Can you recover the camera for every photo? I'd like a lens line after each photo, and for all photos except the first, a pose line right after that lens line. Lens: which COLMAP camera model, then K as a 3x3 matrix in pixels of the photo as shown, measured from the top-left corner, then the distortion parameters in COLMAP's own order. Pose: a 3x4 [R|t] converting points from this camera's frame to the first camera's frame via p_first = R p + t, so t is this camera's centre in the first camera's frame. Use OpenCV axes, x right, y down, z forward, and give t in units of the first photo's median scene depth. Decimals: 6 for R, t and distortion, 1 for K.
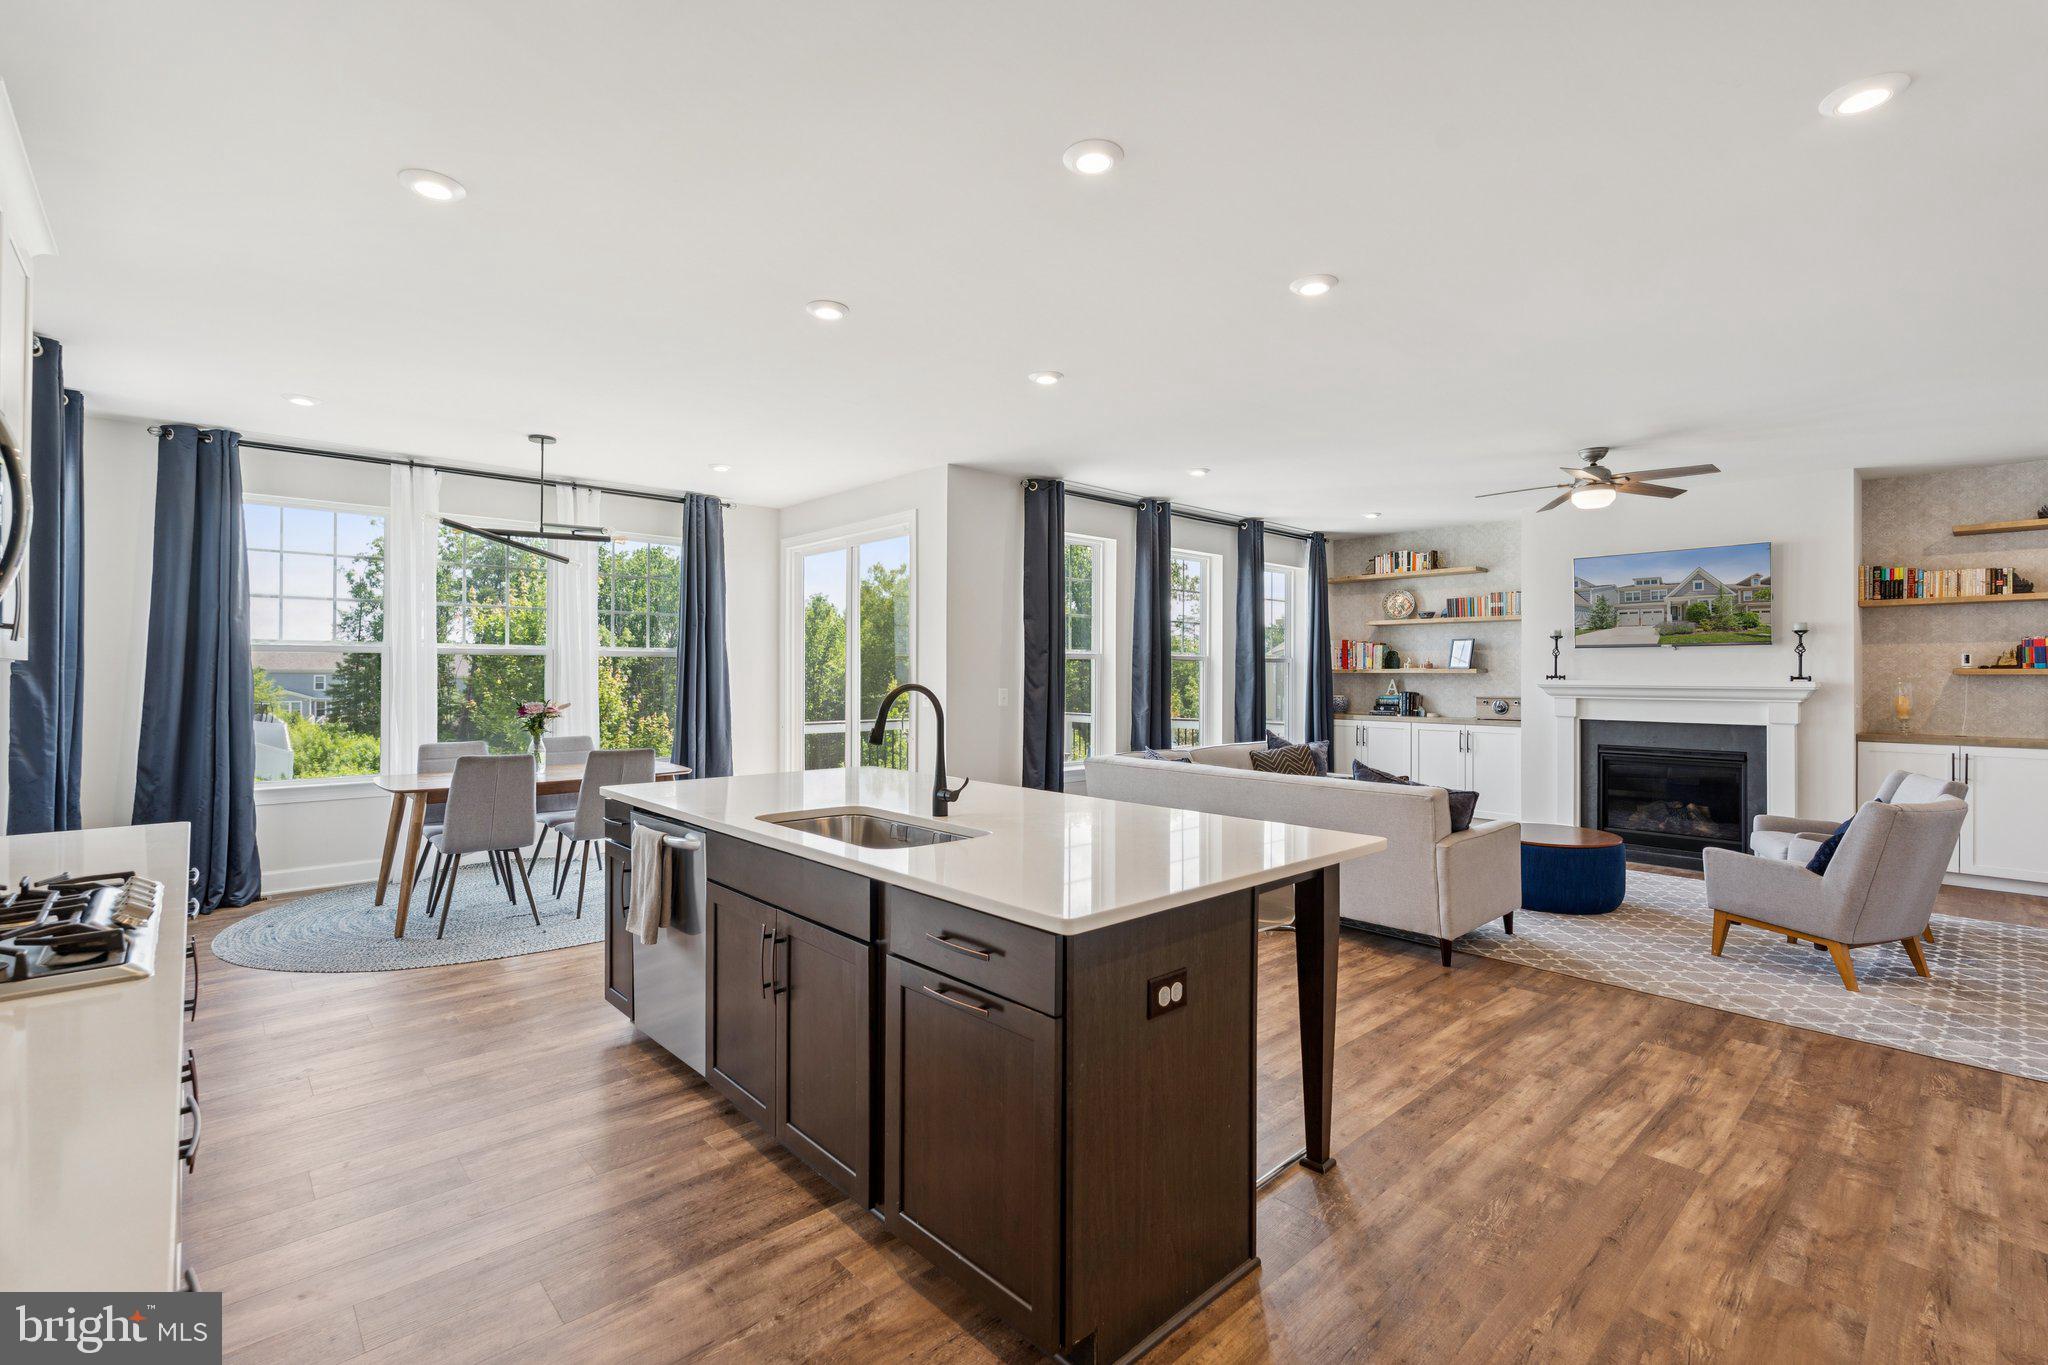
lens RADIAL K [[910.6, 0, 1026.6], [0, 910.6, 667.2], [0, 0, 1]] dist [-0.001293, -0.001438]
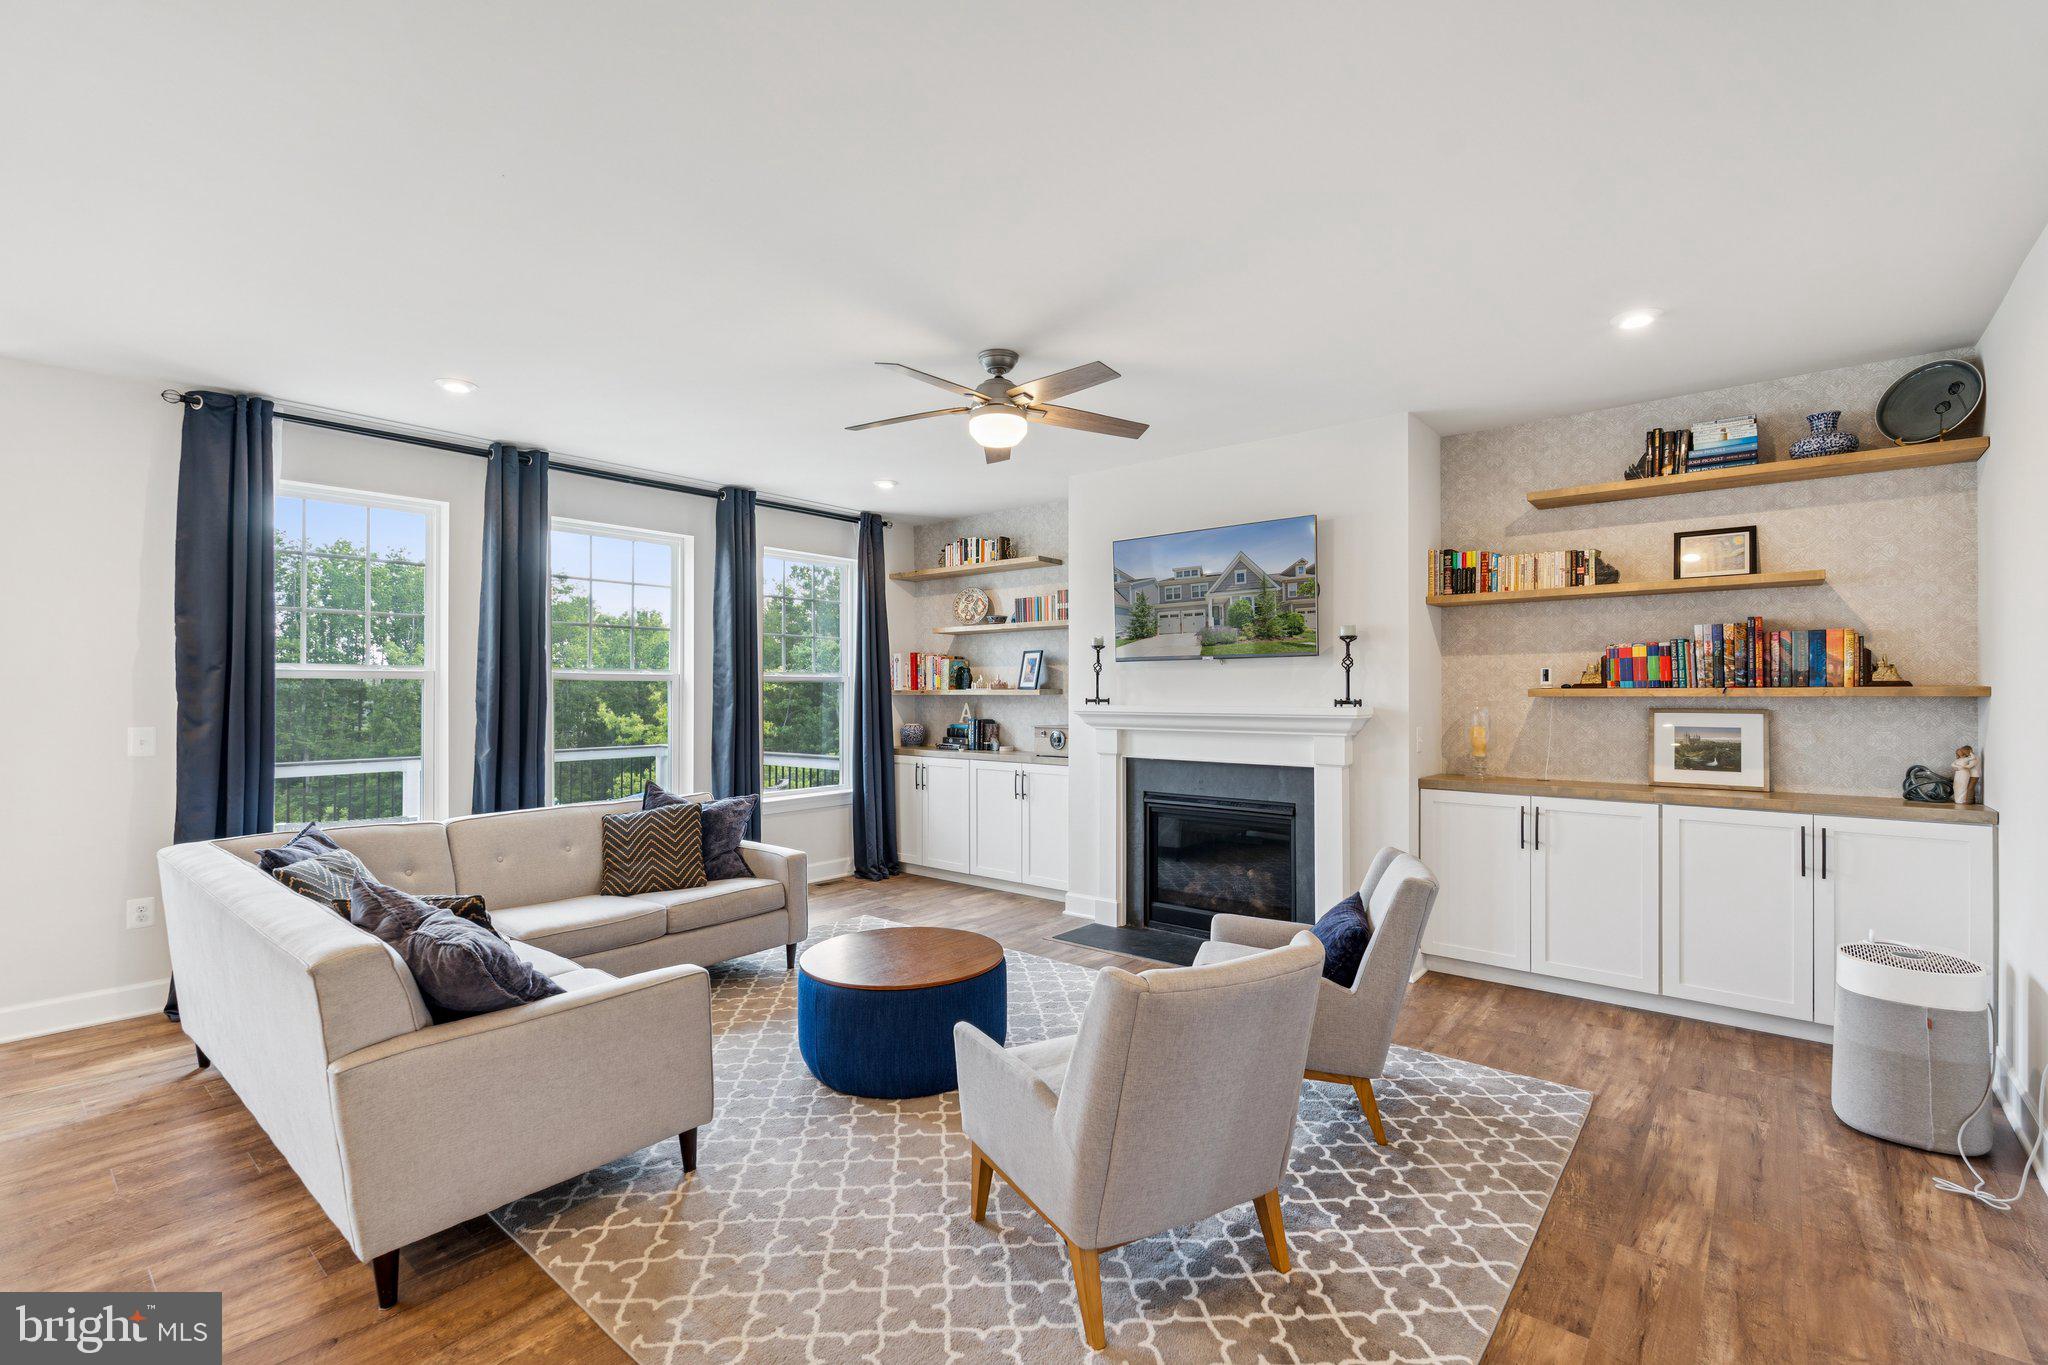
lens RADIAL K [[910.6, 0, 1022.2], [0, 910.6, 685.1], [0, 0, 1]] dist [-0.001293, -0.001438]
pose [[0.991167, -0.004668, 0.132536, 0.485151], [0.004506, 0.999989, 0.001521, -0.003983], [-0.132542, -0.000910, 0.991177, 0.307548]]
